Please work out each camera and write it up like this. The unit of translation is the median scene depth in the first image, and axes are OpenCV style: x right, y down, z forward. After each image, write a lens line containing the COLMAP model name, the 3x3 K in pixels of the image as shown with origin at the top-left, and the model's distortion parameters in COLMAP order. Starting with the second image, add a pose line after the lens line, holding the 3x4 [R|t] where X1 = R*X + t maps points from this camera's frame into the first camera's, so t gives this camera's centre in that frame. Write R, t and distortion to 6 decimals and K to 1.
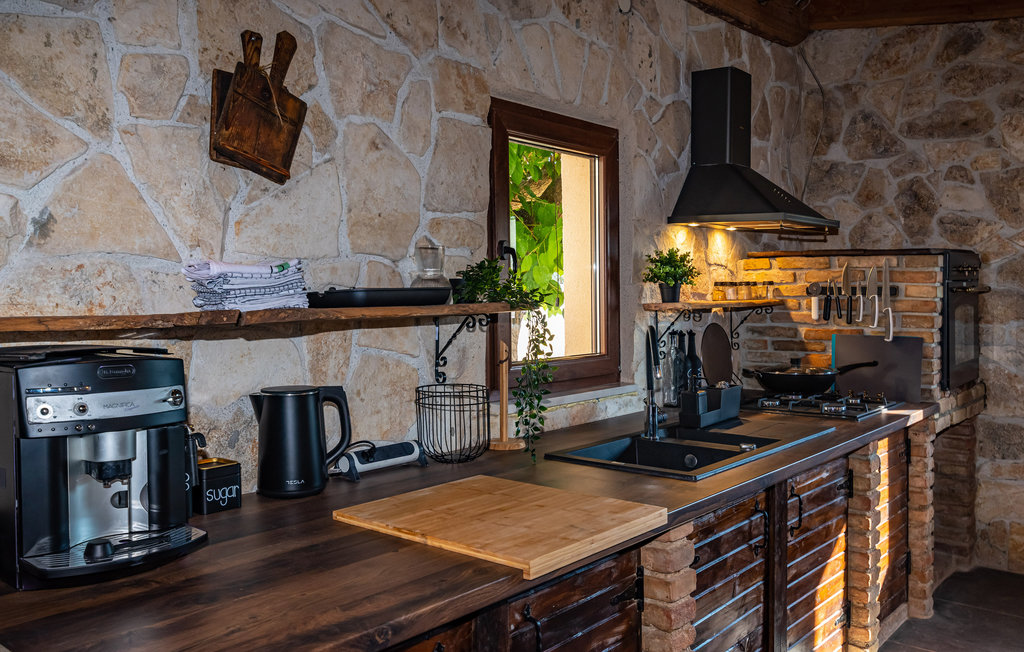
lens RADIAL K [[910.5, 0, 514.0], [0, 910.5, 350.9], [0, 0, 1]] dist [-0.012827, -0.000942]
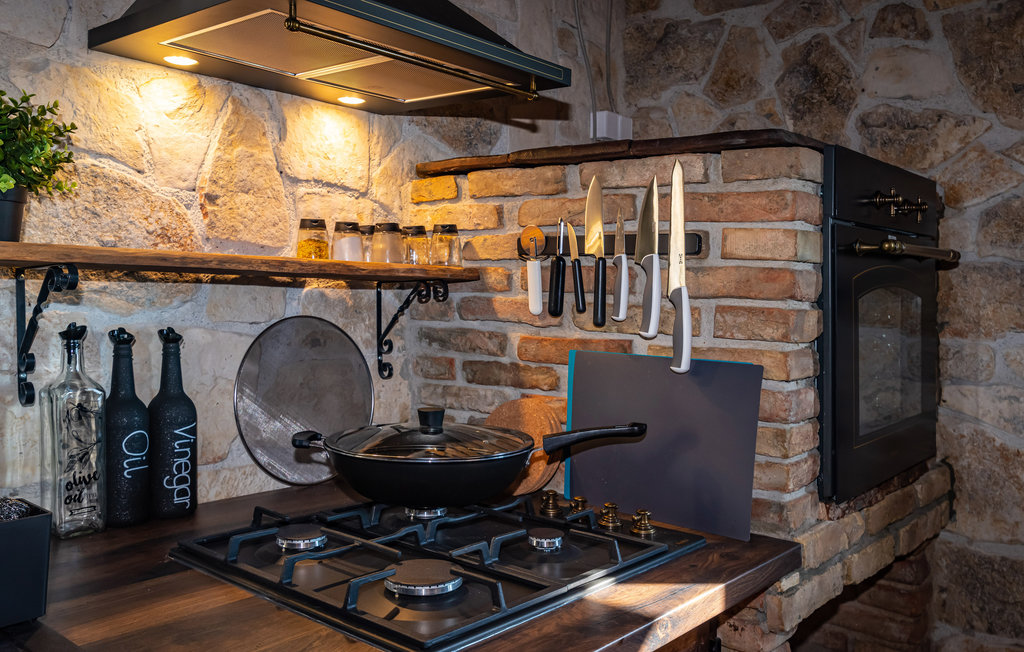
lens RADIAL K [[905.8, 0, 515.8], [0, 905.8, 314.5], [0, 0, 1]] dist [-0.003640, -0.002528]
pose [[0.999461, 0.027595, -0.017786, 0.315730], [-0.028412, 0.998469, -0.047469, -0.013413], [0.016449, 0.047949, 0.998714, 0.553681]]
